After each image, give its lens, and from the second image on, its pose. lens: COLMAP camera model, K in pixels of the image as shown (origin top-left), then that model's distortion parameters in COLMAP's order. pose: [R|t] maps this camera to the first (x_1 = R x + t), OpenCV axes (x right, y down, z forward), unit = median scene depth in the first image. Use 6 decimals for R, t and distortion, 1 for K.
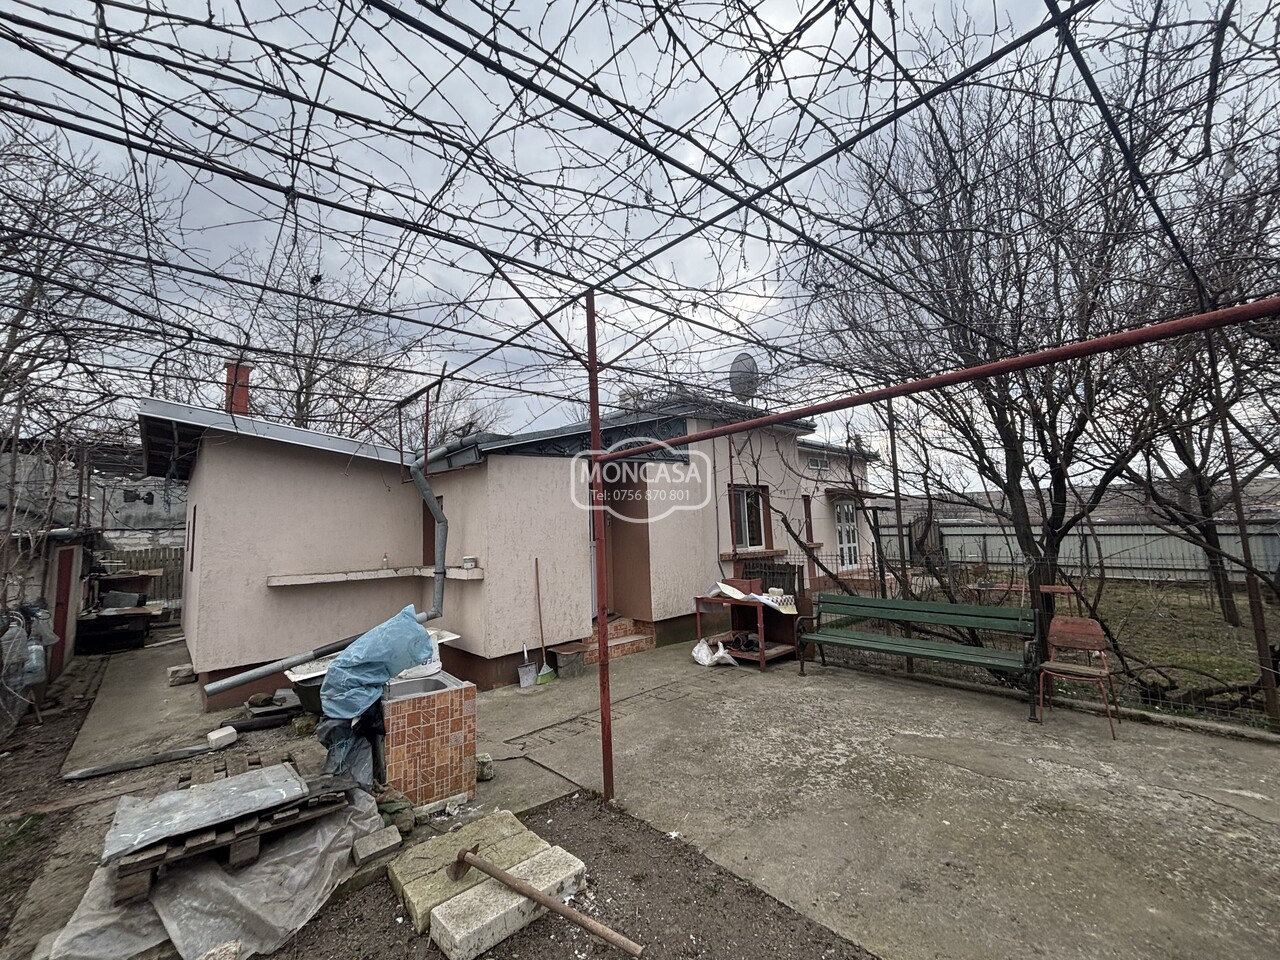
lens RADIAL K [[515.9, 0, 640.0], [0, 515.9, 480.0], [0, 0, 1]] dist [-0.000169, -0.000281]
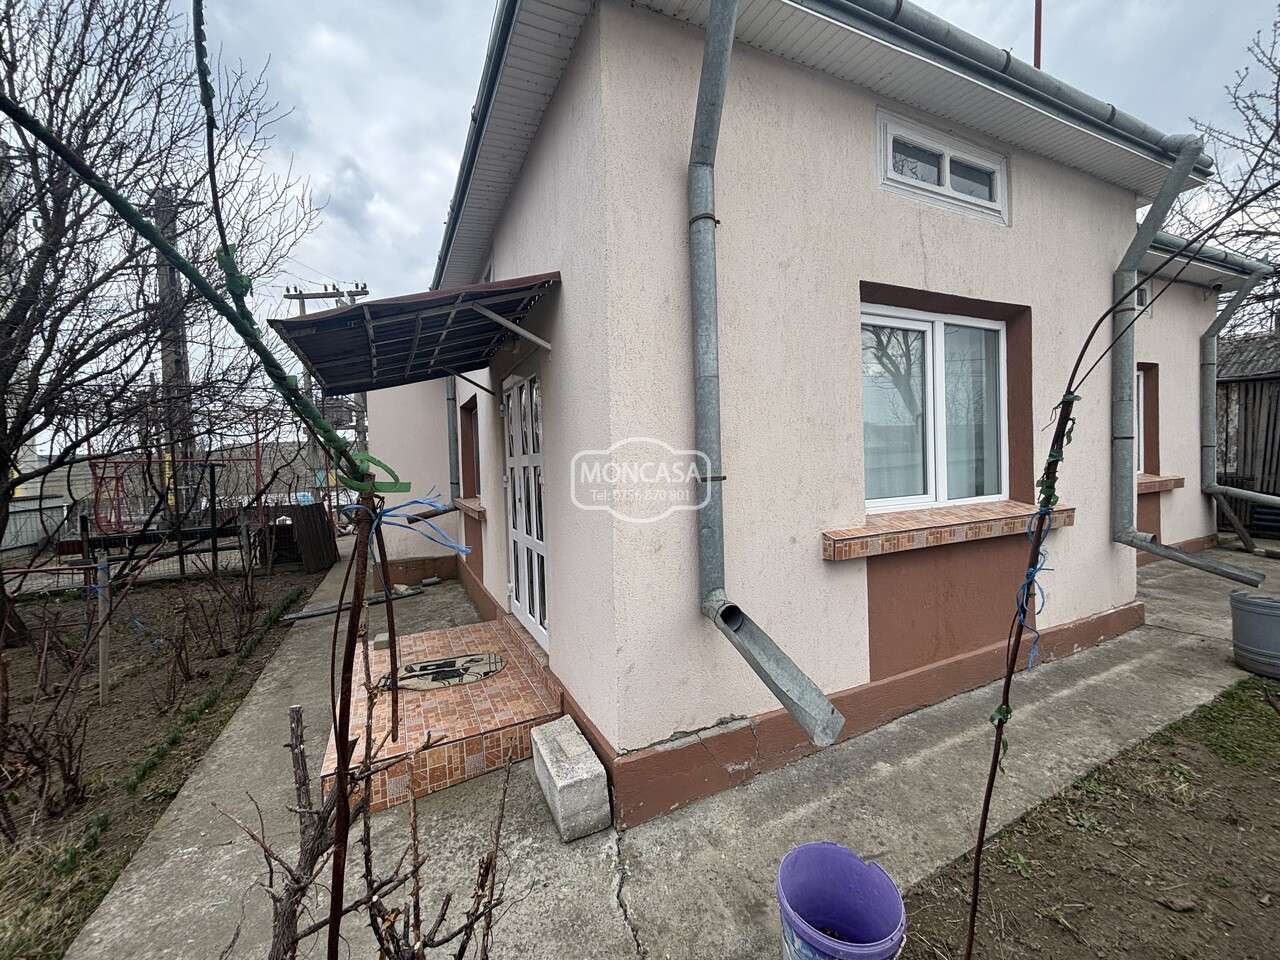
lens RADIAL K [[515.9, 0, 640.0], [0, 515.9, 480.0], [0, 0, 1]] dist [-0.000169, -0.000281]
pose [[-0.296498, 0.075642, -0.952033, 0.636923], [0.149453, 0.988252, 0.031974, 0.097229], [0.943267, -0.132804, -0.304320, 1.145558]]
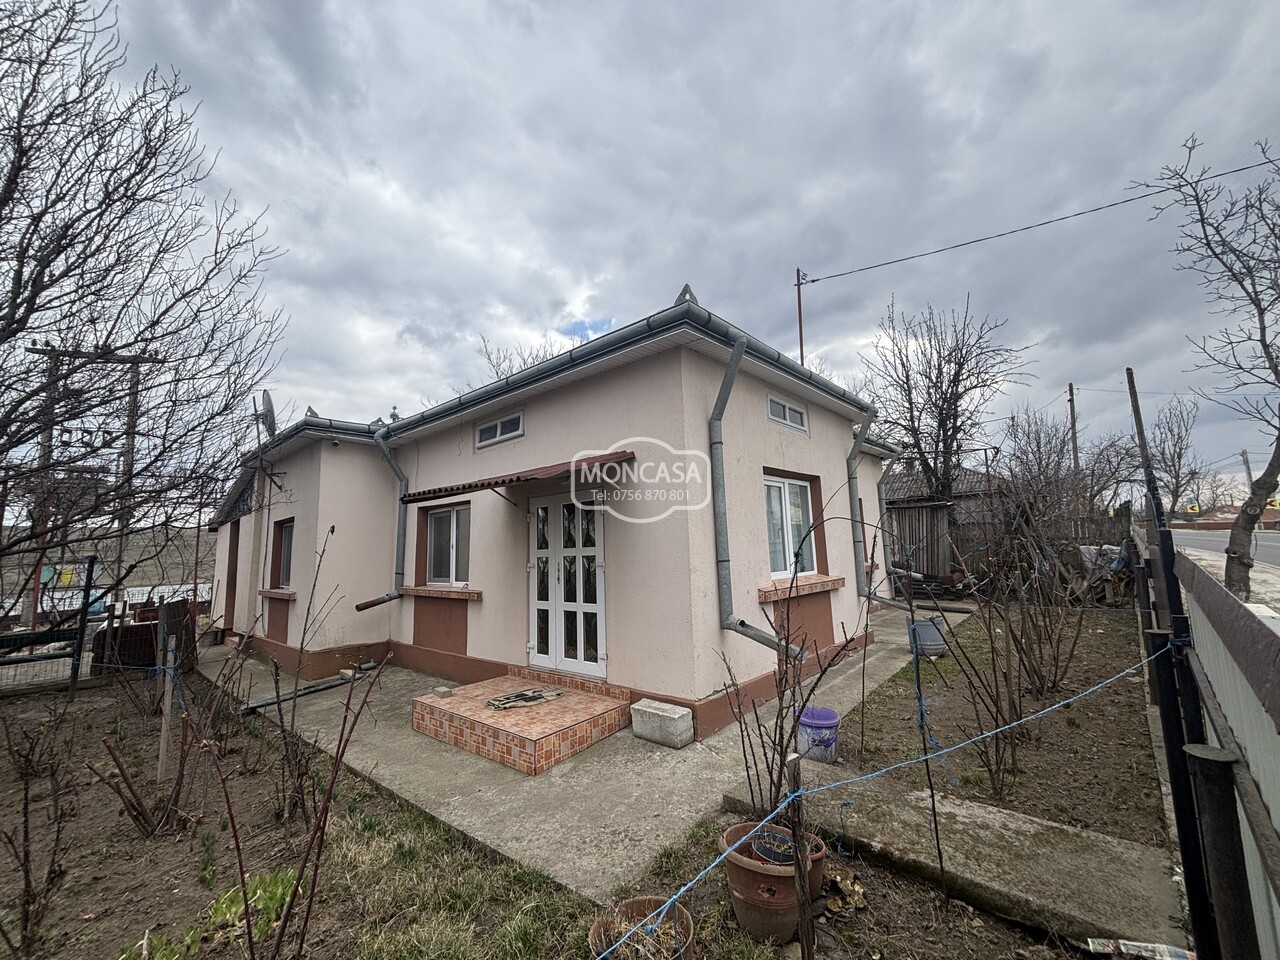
lens RADIAL K [[515.9, 0, 640.0], [0, 515.9, 480.0], [0, 0, 1]] dist [-0.000169, -0.000281]
pose [[0.102168, -0.101437, -0.989582, 0.813182], [0.138805, 0.986509, -0.086791, 0.074029], [0.985035, -0.128492, 0.114870, 1.030150]]
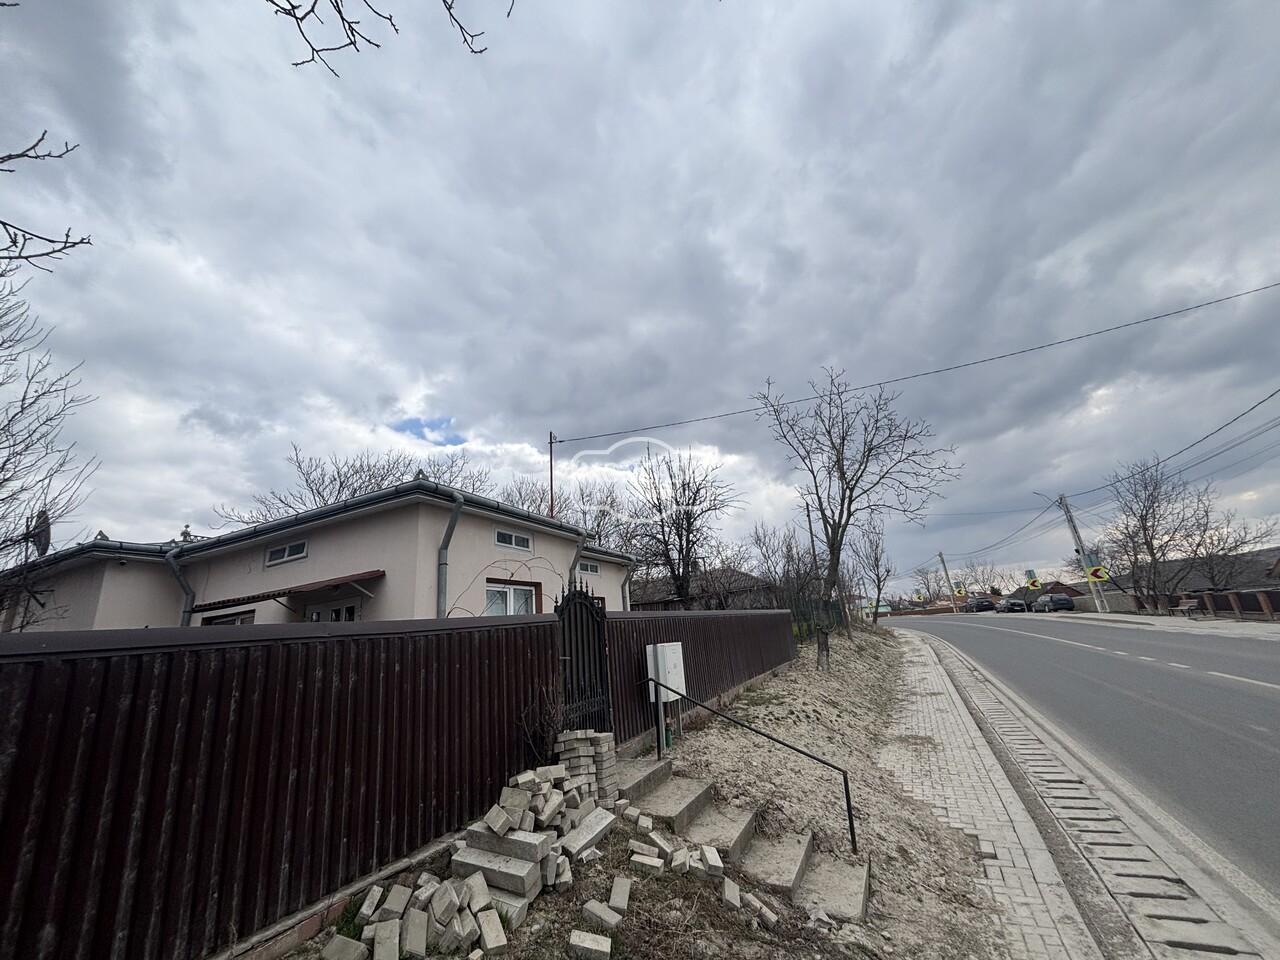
lens RADIAL K [[519.7, 0, 638.3], [0, 519.7, 488.9], [0, 0, 1]] dist [0.001296, -0.000111]
pose [[0.384764, -0.269105, -0.882915, 1.062468], [0.180838, 0.959995, -0.213791, 0.104896], [0.905127, -0.077406, 0.418036, 1.088277]]
